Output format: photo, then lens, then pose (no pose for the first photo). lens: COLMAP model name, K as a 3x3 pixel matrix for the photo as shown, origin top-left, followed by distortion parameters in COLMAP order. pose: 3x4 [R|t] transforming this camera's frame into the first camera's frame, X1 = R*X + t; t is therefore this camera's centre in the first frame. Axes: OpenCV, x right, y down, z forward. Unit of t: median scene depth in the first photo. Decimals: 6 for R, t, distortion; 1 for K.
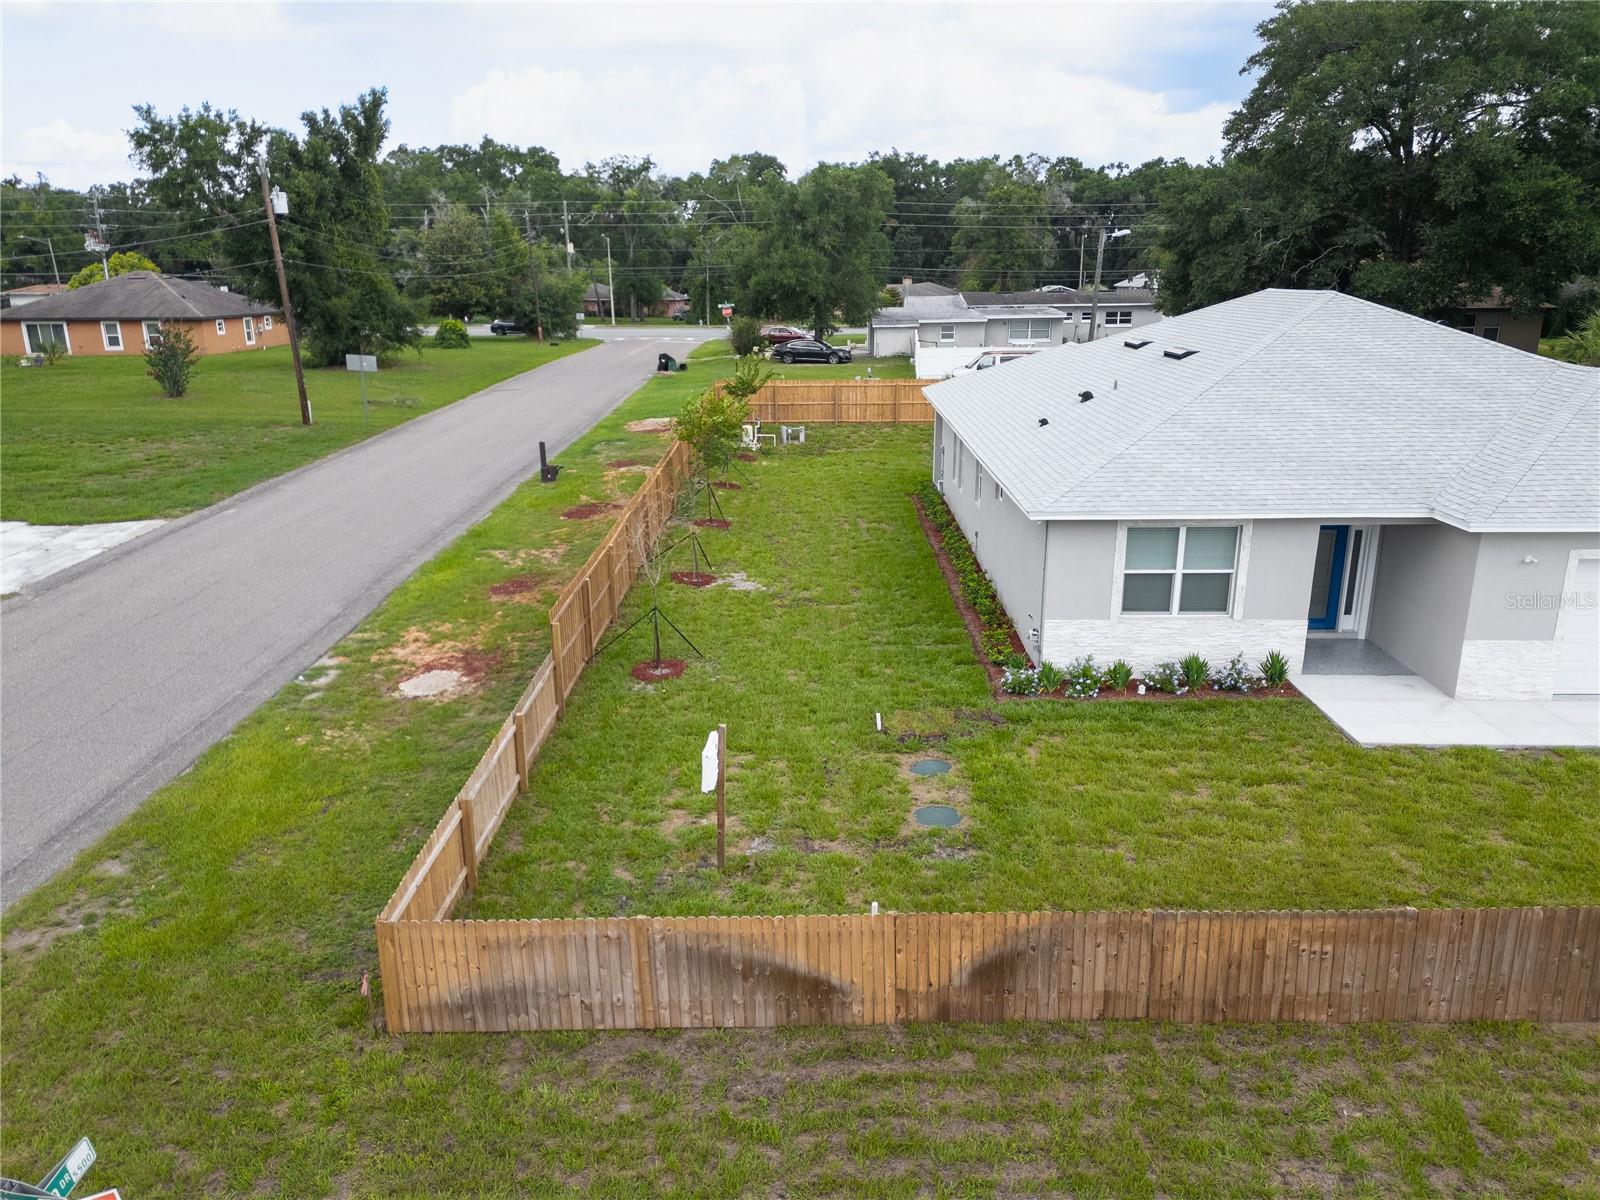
lens RADIAL K [[1132.7, 0, 800.0], [0, 1132.7, 600.0], [0, 0, 1]] dist [0.082254, -0.084969]
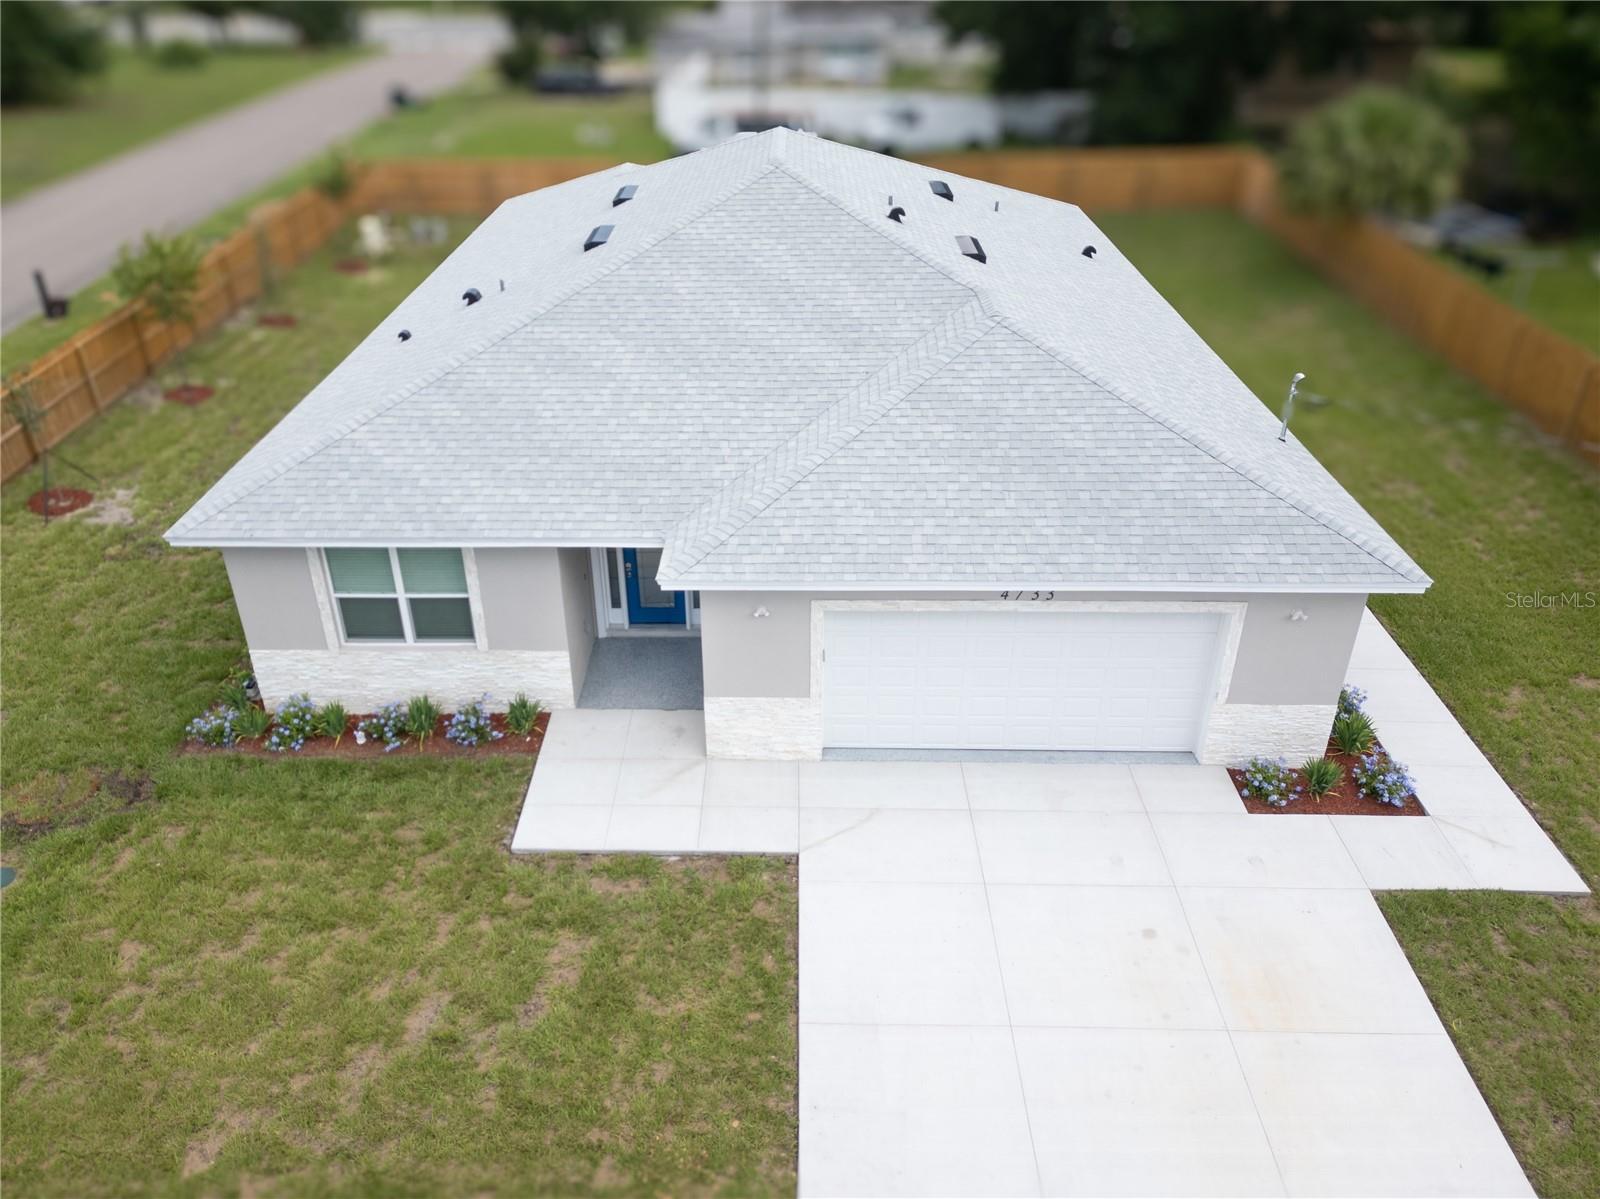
lens RADIAL K [[1180.0, 0, 774.1], [0, 1180.0, 575.6], [0, 0, 1]] dist [0.059663, -0.058831]
pose [[0.999978, 0.000629, -0.006633, 0.595099], [0.000897, 0.973771, 0.227529, -0.226614], [0.006602, -0.227530, 0.973749, 0.192216]]
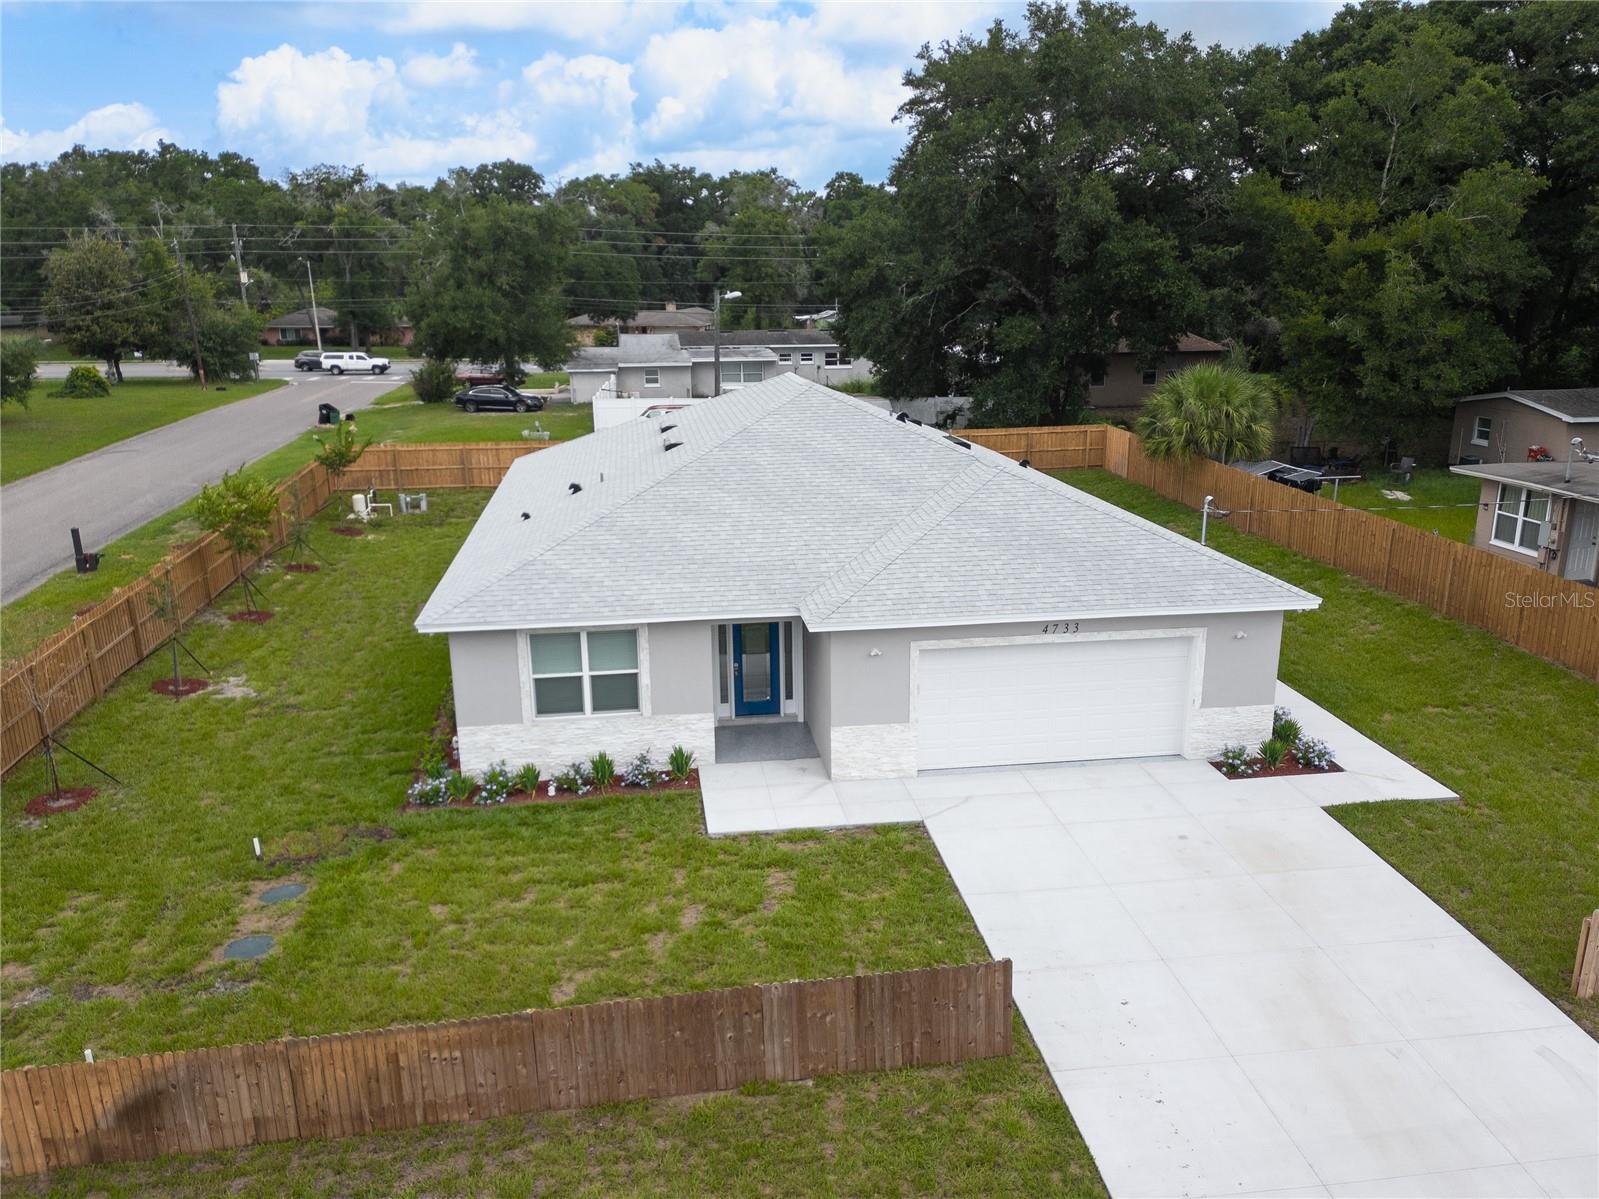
lens RADIAL K [[1239.3, 0, 820.6], [0, 1239.3, 639.2], [0, 0, 1]] dist [0.084650, -0.085425]
pose [[0.986486, -0.046505, 0.157104, 0.363839], [0.046876, 0.998900, 0.001341, -0.047533], [-0.156994, 0.006041, 0.987581, -0.145727]]
